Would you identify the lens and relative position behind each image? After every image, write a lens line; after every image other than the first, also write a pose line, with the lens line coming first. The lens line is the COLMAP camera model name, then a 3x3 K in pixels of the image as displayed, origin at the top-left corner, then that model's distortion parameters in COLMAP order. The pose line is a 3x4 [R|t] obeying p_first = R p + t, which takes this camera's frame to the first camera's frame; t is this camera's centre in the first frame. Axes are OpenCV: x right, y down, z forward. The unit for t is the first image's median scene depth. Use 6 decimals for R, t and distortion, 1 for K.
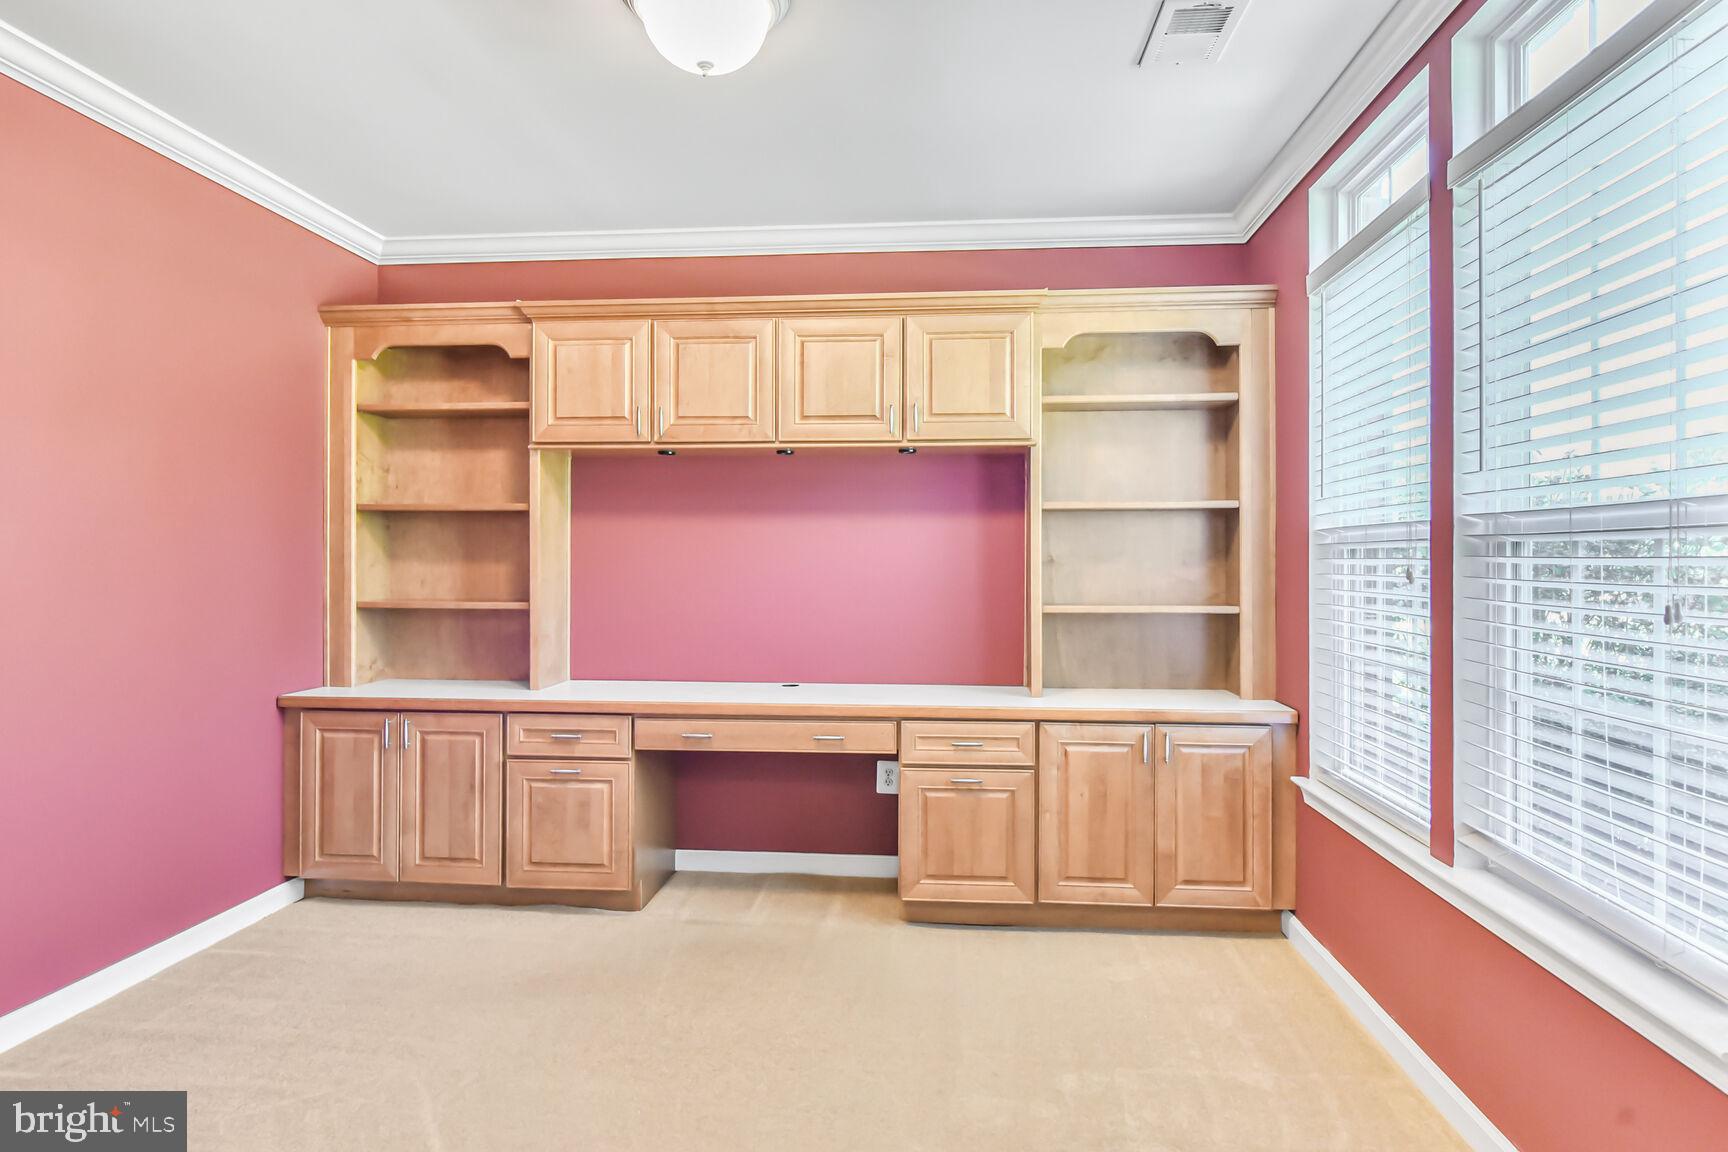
lens RADIAL K [[975.9, 0, 866.3], [0, 975.9, 558.6], [0, 0, 1]] dist [-0.008965, -0.004504]
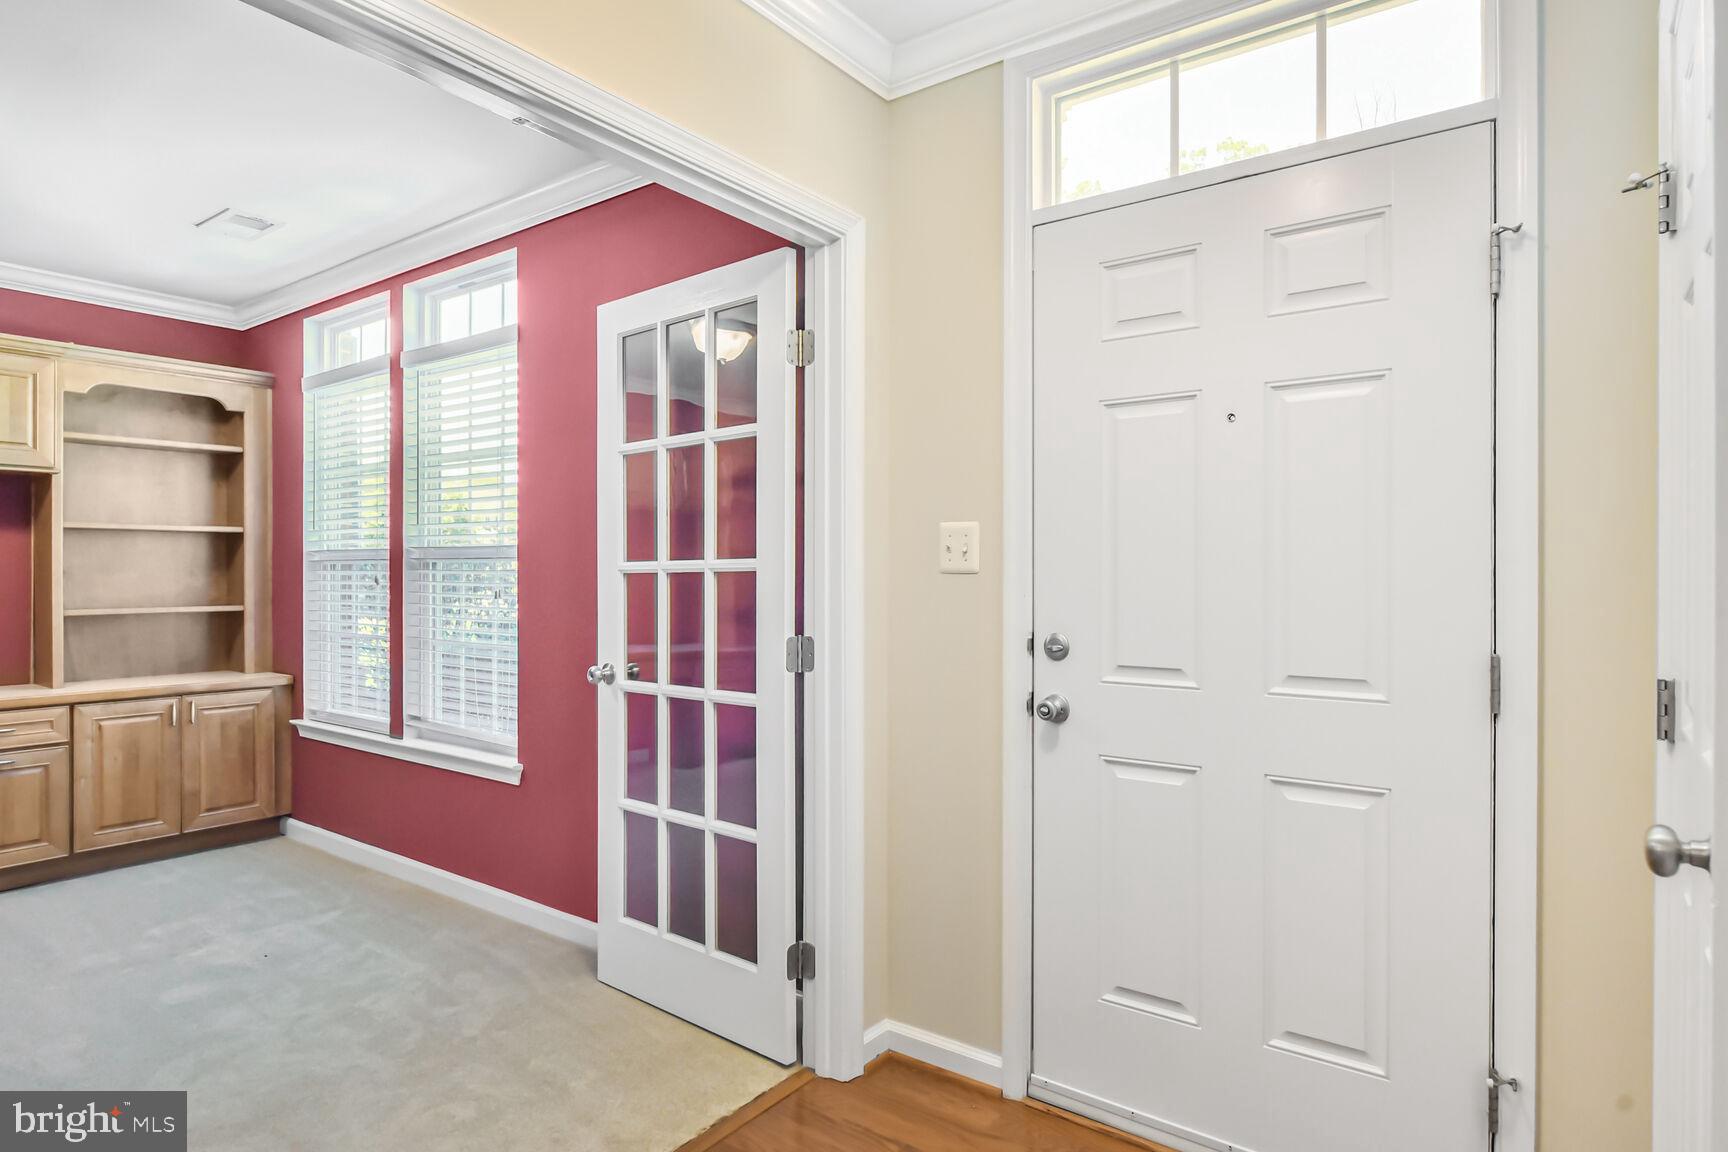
lens RADIAL K [[975.9, 0, 878.8], [0, 975.9, 573.7], [0, 0, 1]] dist [-0.008965, -0.004504]
pose [[0.511775, -0.001675, 0.859118, -0.344964], [-0.002905, 0.999989, 0.003680, -0.002736], [-0.859114, -0.004379, 0.511765, -0.477716]]
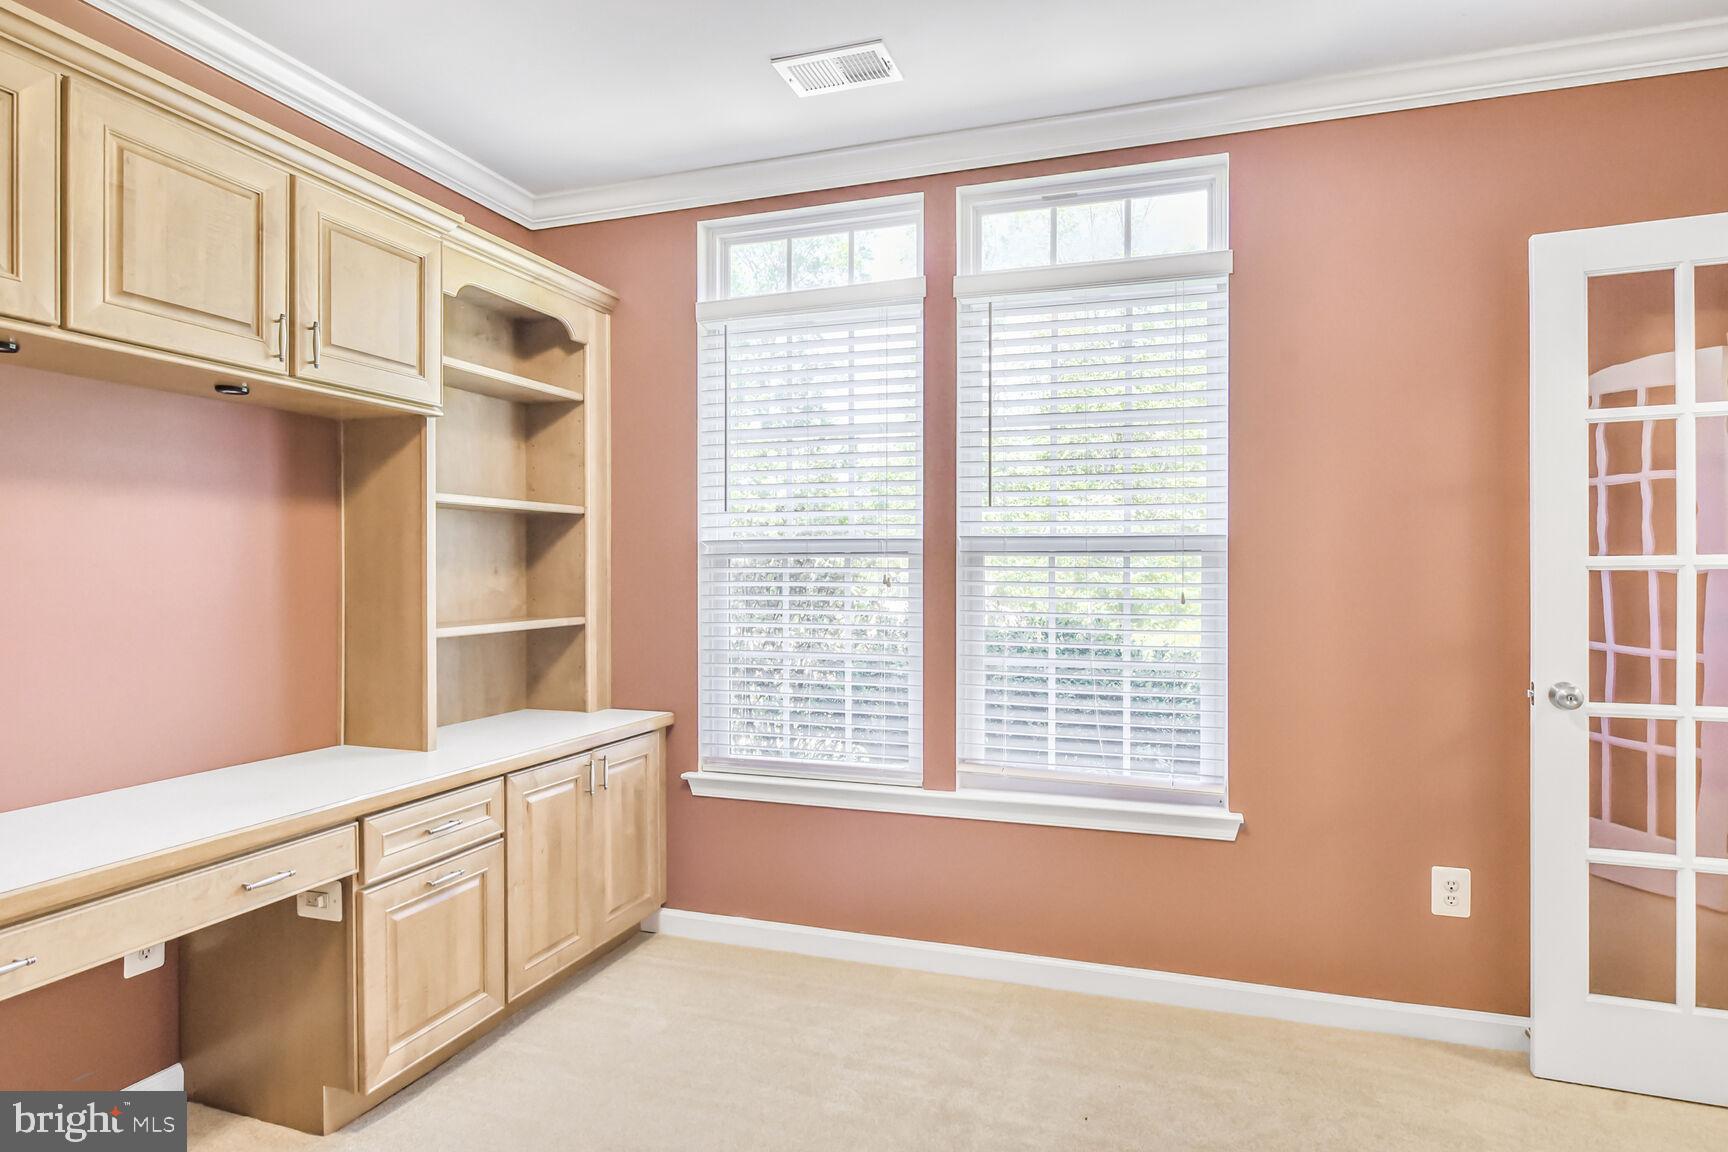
lens RADIAL K [[975.9, 0, 858.5], [0, 975.9, 580.1], [0, 0, 1]] dist [-0.008965, -0.004504]
pose [[0.230205, -0.012877, 0.973057, -0.521771], [-0.002602, 0.999901, 0.013848, -0.001041], [-0.973139, -0.005719, 0.230149, 0.547335]]
